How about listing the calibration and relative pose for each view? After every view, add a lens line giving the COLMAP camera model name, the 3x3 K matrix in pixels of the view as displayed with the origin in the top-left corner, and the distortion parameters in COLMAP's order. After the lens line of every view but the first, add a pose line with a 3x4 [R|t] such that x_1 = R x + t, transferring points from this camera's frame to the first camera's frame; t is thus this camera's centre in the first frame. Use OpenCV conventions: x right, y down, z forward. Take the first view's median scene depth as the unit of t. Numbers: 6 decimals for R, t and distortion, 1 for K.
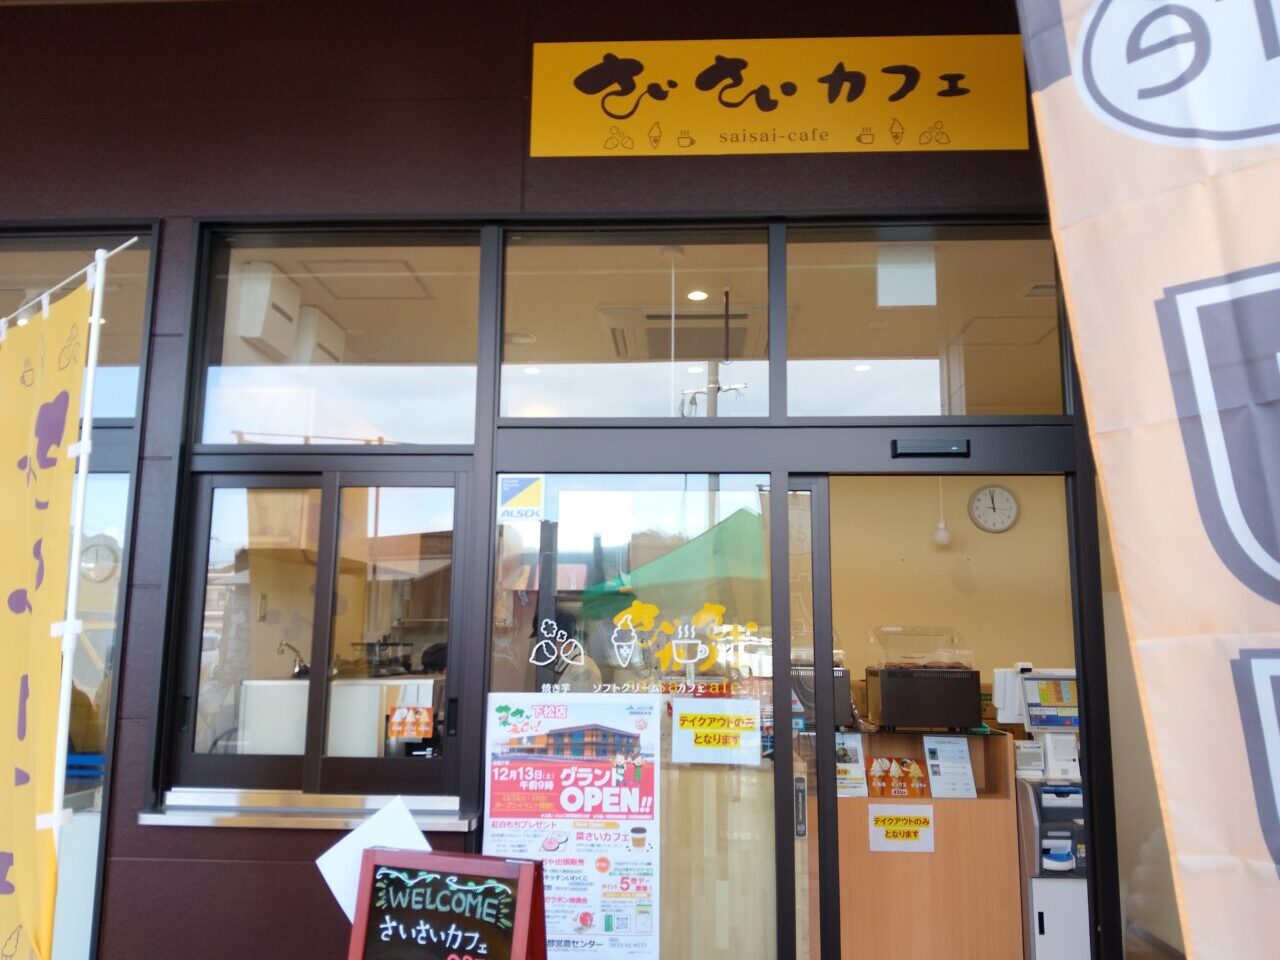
lens RADIAL K [[1012.0, 0, 640.0], [0, 1012.0, 480.0], [0, 0, 1]] dist [0.203260, -0.489779]
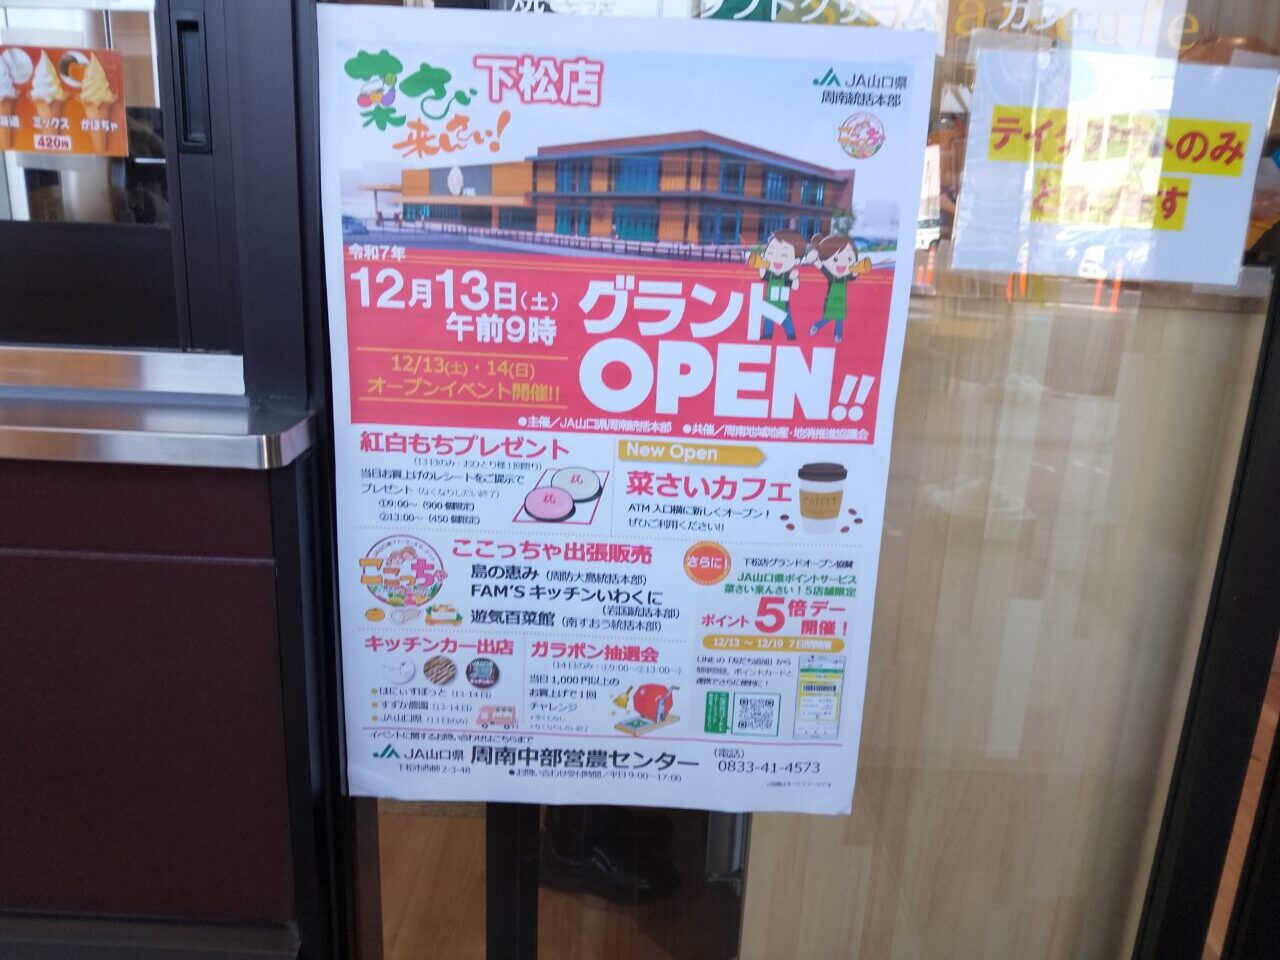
lens RADIAL K [[1007.9, 0, 640.0], [0, 1007.9, 480.0], [0, 0, 1]] dist [0.071422, -0.194898]
pose [[0.998002, 0.018596, 0.060388, -0.077140], [-0.042349, 0.906142, 0.420849, 0.210937], [-0.046894, -0.422565, 0.905119, 0.711760]]
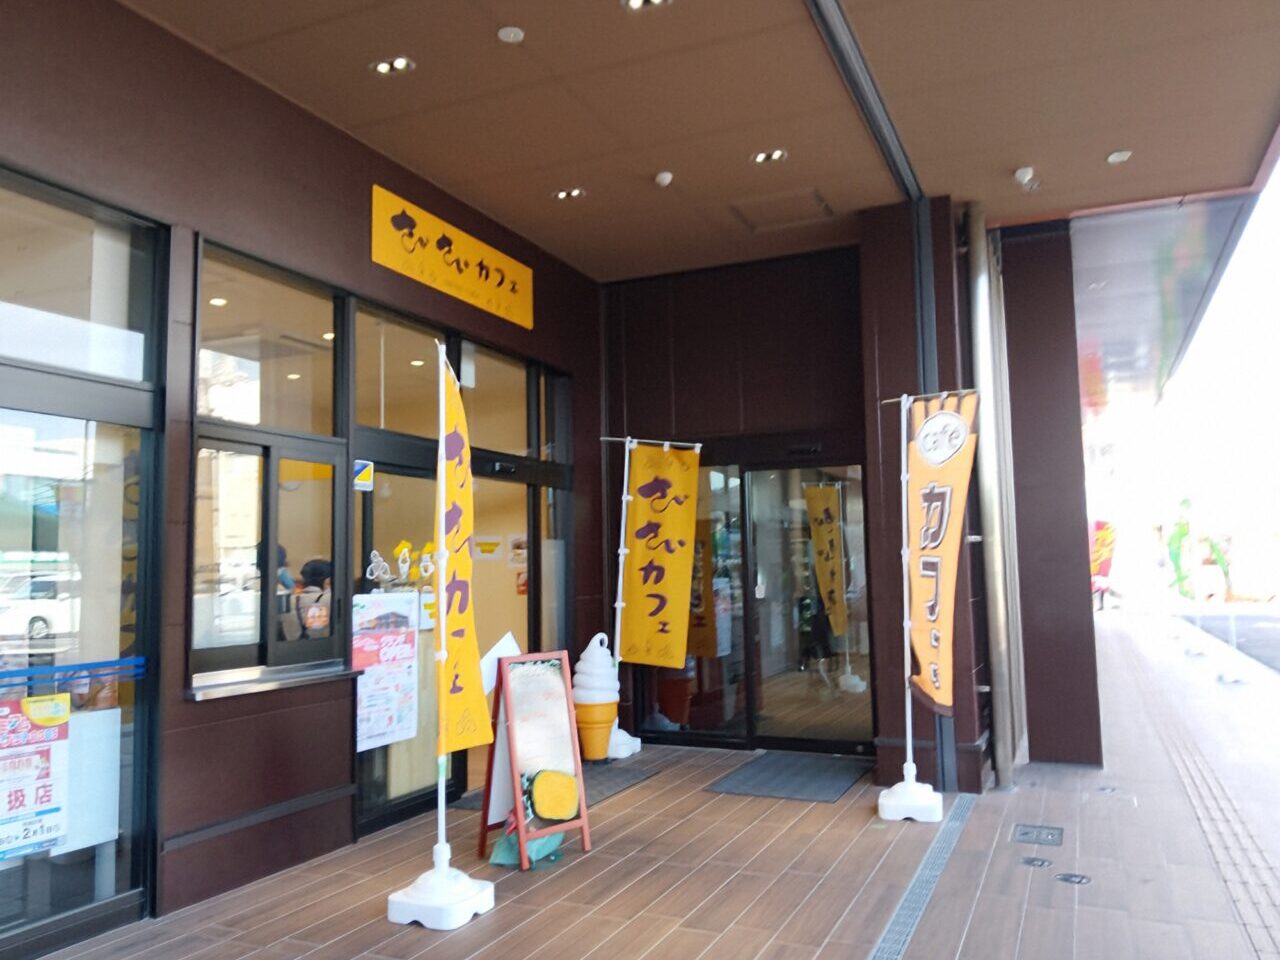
lens RADIAL K [[1007.9, 0, 640.0], [0, 1007.9, 480.0], [0, 0, 1]] dist [0.071422, -0.194898]
pose [[0.348762, 0.072712, 0.934386, -1.528778], [-0.126983, 0.991458, -0.029756, 0.018227], [-0.928569, -0.108273, 0.355016, 0.033243]]
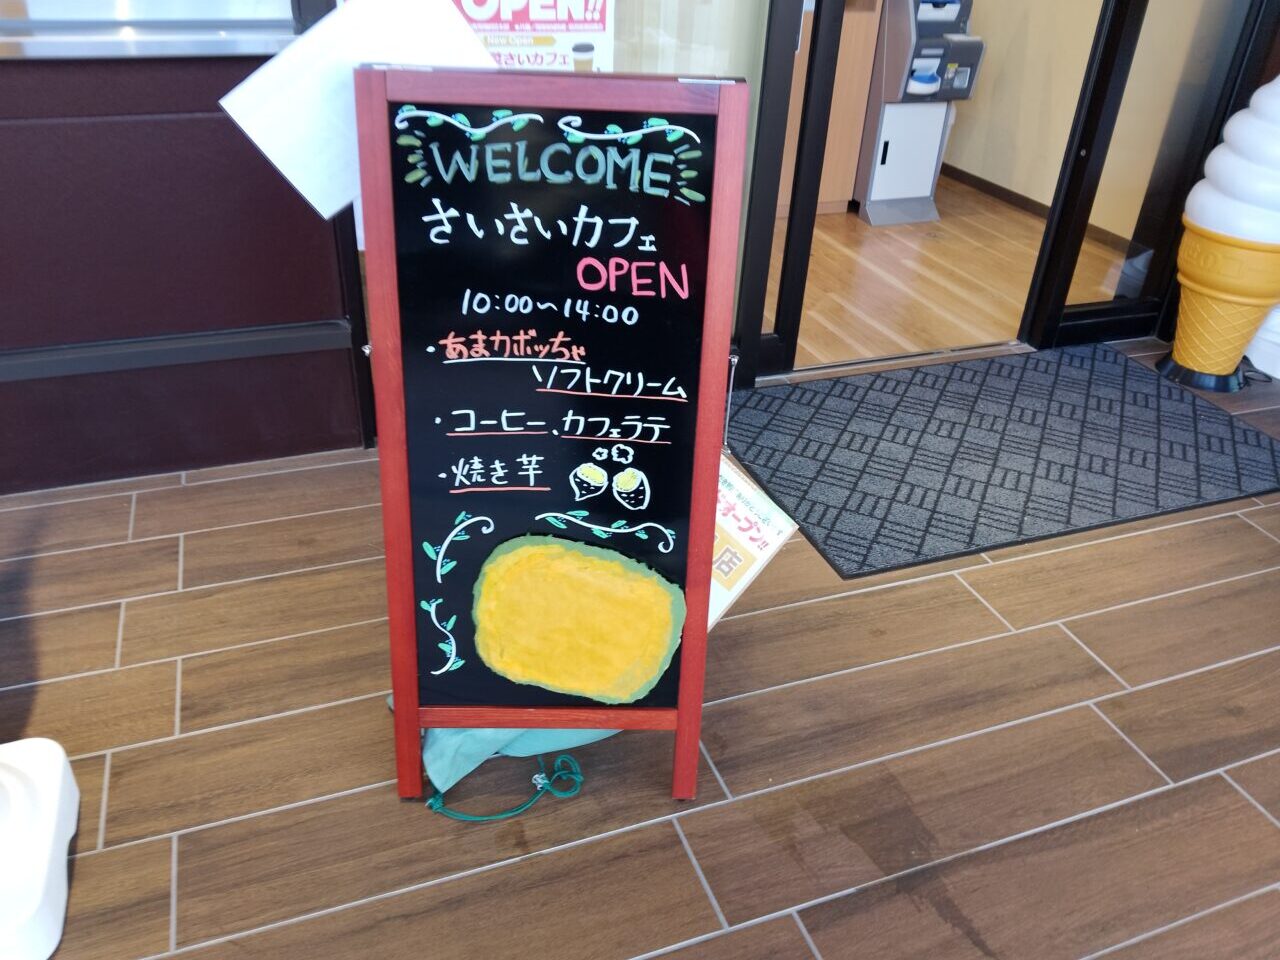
lens RADIAL K [[1007.9, 0, 640.0], [0, 1007.9, 480.0], [0, 0, 1]] dist [0.071422, -0.194898]
pose [[0.914177, -0.176002, 0.365107, -0.252037], [-0.102264, 0.771498, 0.627960, 0.142030], [-0.392201, -0.611404, 0.687287, 0.370032]]
